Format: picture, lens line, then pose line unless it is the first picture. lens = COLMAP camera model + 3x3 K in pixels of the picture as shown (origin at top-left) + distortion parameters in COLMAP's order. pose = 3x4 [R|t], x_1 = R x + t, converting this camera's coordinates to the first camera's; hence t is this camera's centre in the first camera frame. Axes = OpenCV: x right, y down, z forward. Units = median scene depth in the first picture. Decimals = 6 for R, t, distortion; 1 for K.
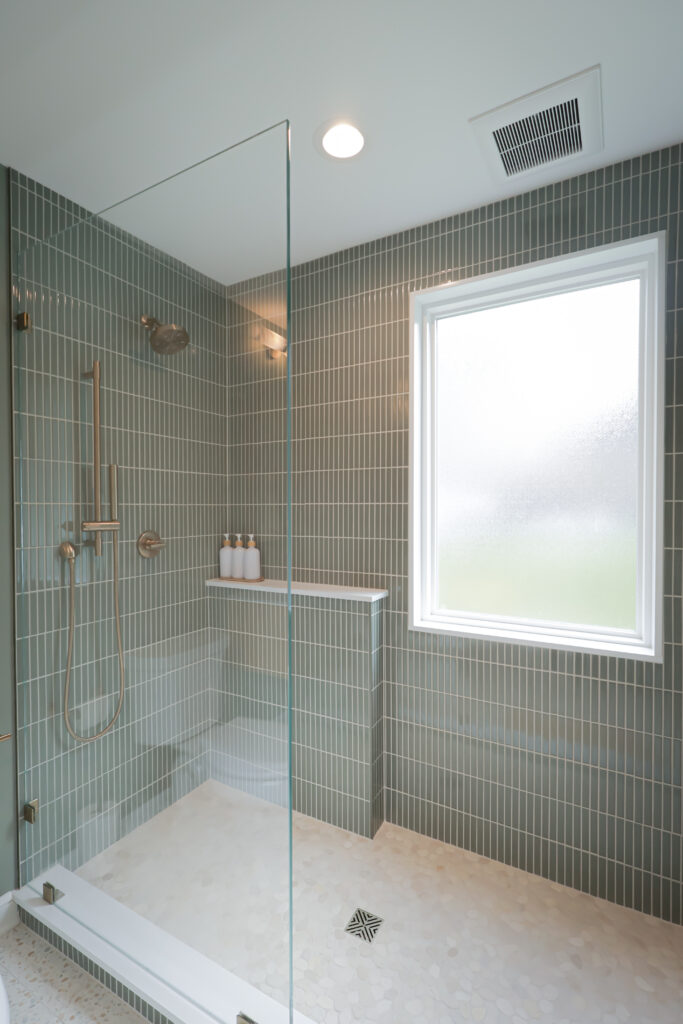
lens RADIAL K [[476.2, 0, 343.7], [0, 476.2, 515.6], [0, 0, 1]] dist [0.002409, 0.000047]
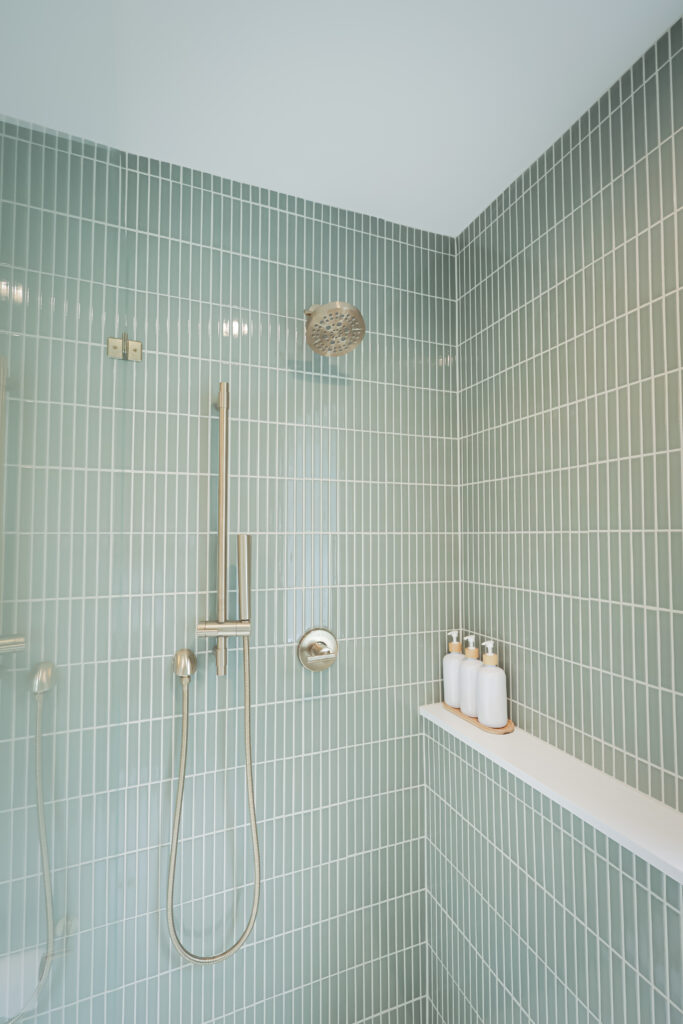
lens RADIAL K [[476.2, 0, 343.7], [0, 476.2, 515.6], [0, 0, 1]] dist [0.002409, 0.000047]
pose [[0.792870, -0.023559, -0.608935, 0.020137], [-0.011085, 0.998529, -0.053066, -0.100619], [0.609290, 0.048824, 0.791443, 0.578565]]
